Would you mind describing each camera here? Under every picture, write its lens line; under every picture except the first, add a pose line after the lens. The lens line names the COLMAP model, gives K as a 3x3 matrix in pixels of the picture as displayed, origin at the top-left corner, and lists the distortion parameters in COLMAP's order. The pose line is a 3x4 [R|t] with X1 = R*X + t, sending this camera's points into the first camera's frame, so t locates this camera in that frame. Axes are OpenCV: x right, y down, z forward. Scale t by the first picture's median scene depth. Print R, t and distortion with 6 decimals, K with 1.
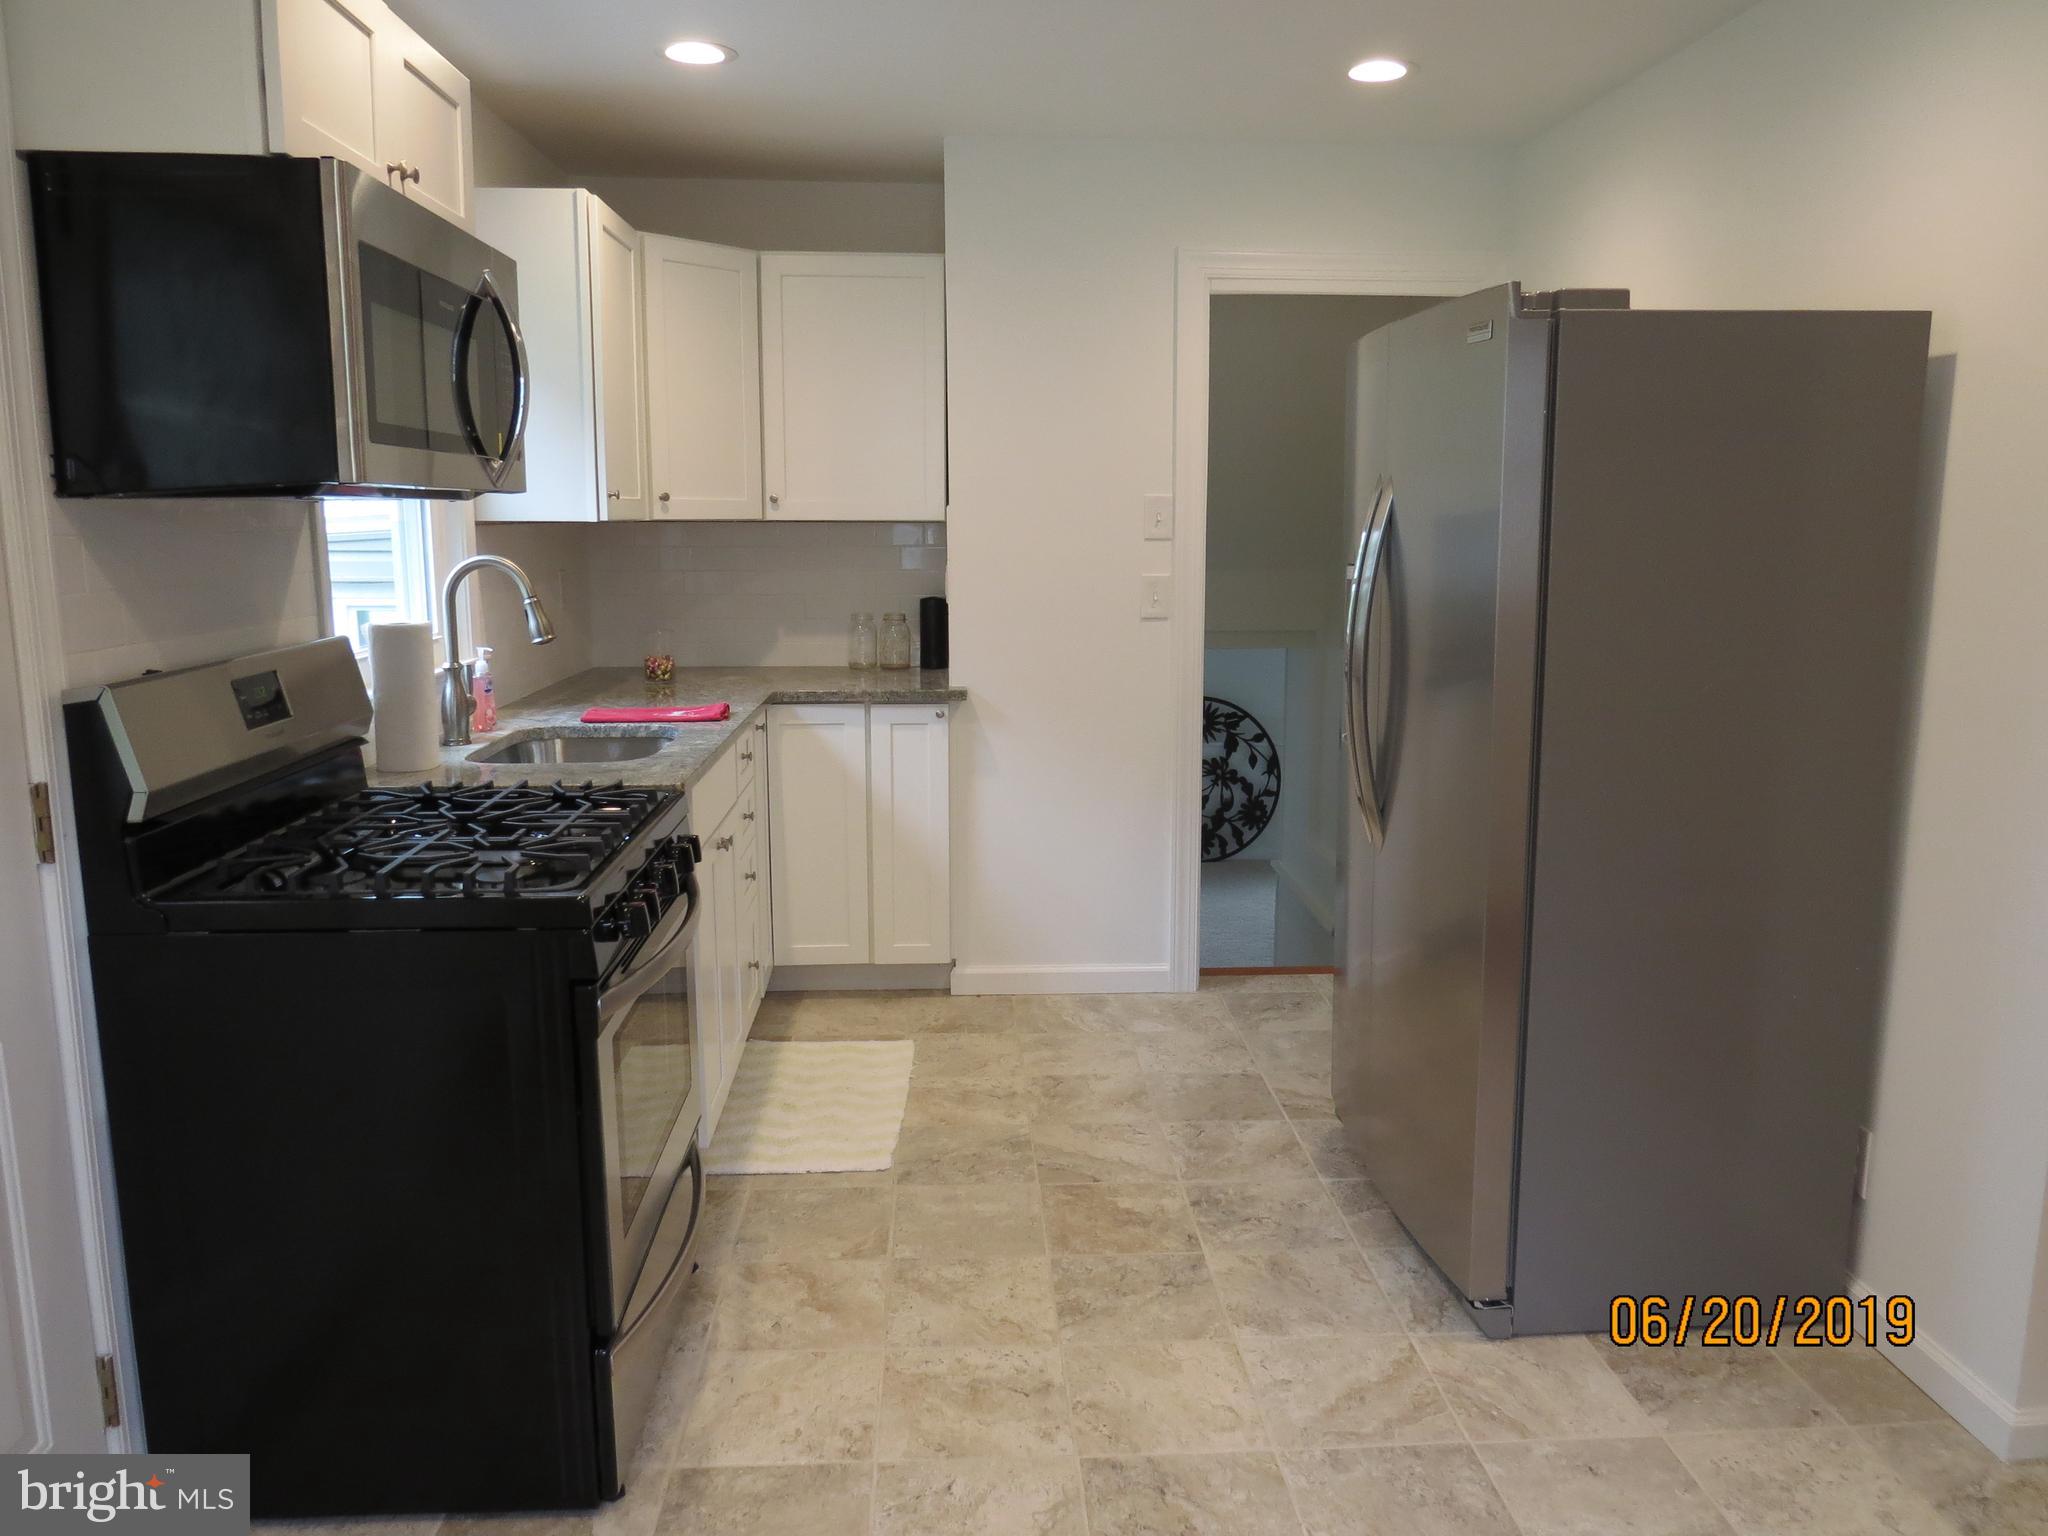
lens RADIAL K [[1463.0, 0, 1027.4], [0, 1463.0, 764.2], [0, 0, 1]] dist [-0.025131, 0.009121]
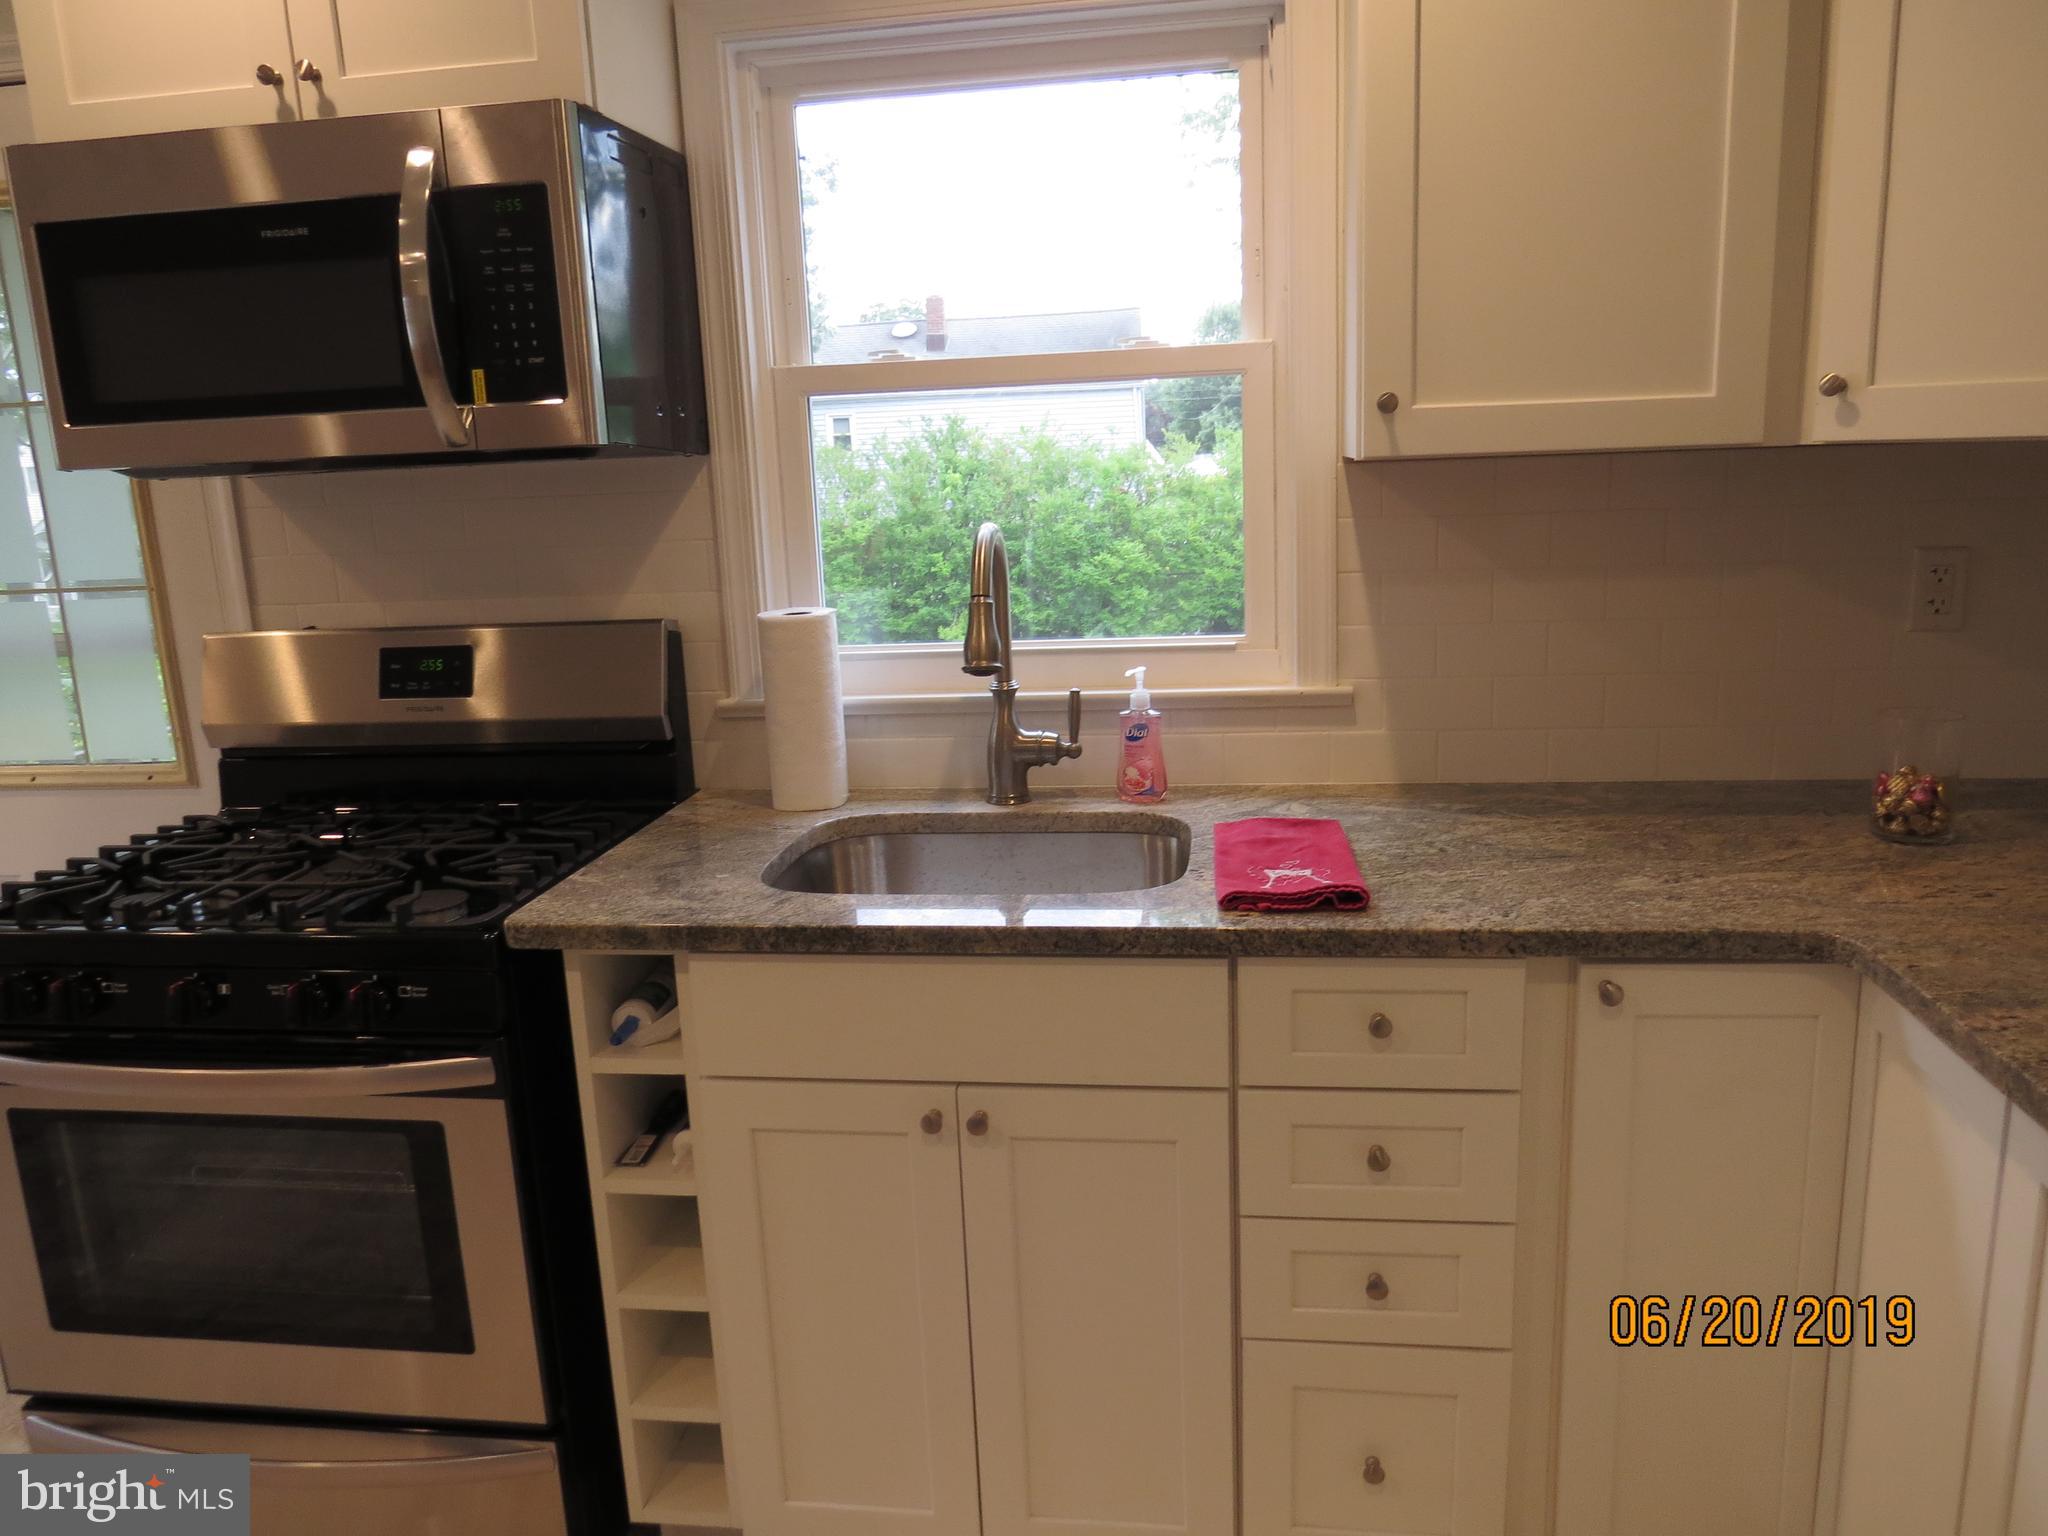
lens RADIAL K [[1463.0, 0, 1013.6], [0, 1463.0, 762.7], [0, 0, 1]] dist [-0.025131, 0.009121]
pose [[-0.194517, 0.213169, -0.957456, 0.298286], [-0.125018, 0.962752, 0.239747, -0.228490], [0.972900, 0.166334, -0.160622, 1.306095]]
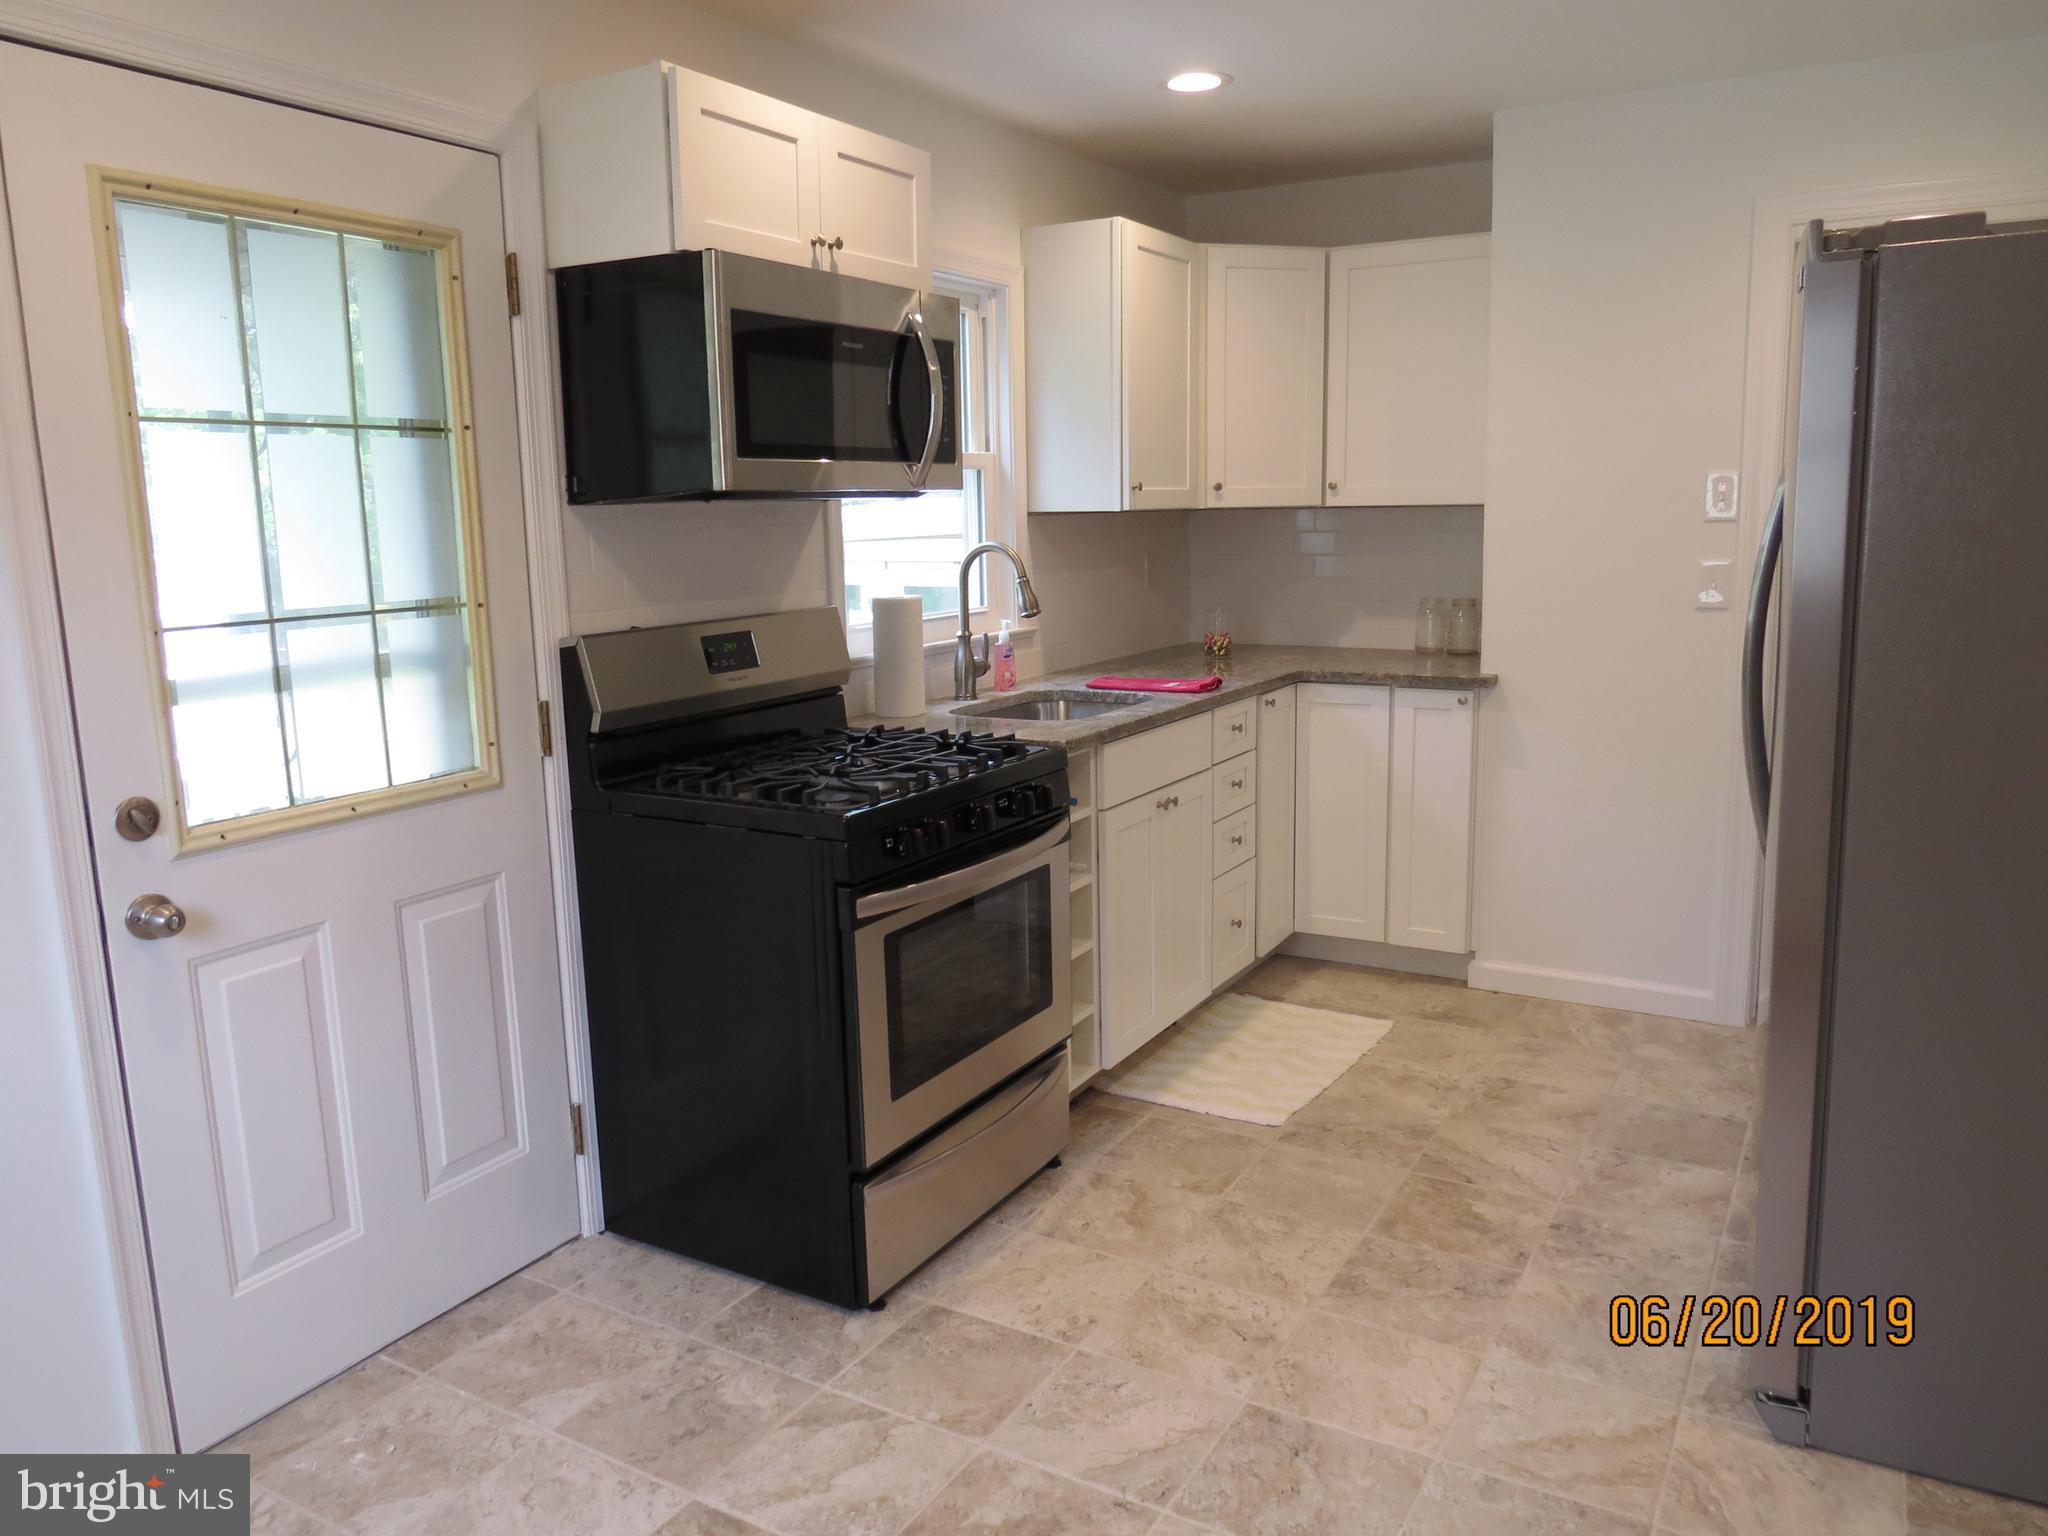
lens RADIAL K [[1463.0, 0, 1027.9], [0, 1463.0, 765.7], [0, 0, 1]] dist [-0.025131, 0.009121]
pose [[0.832767, 0.077539, -0.548166, 0.371823], [-0.070817, 0.996929, 0.033432, -0.004066], [0.549075, 0.010978, 0.835701, 0.025501]]
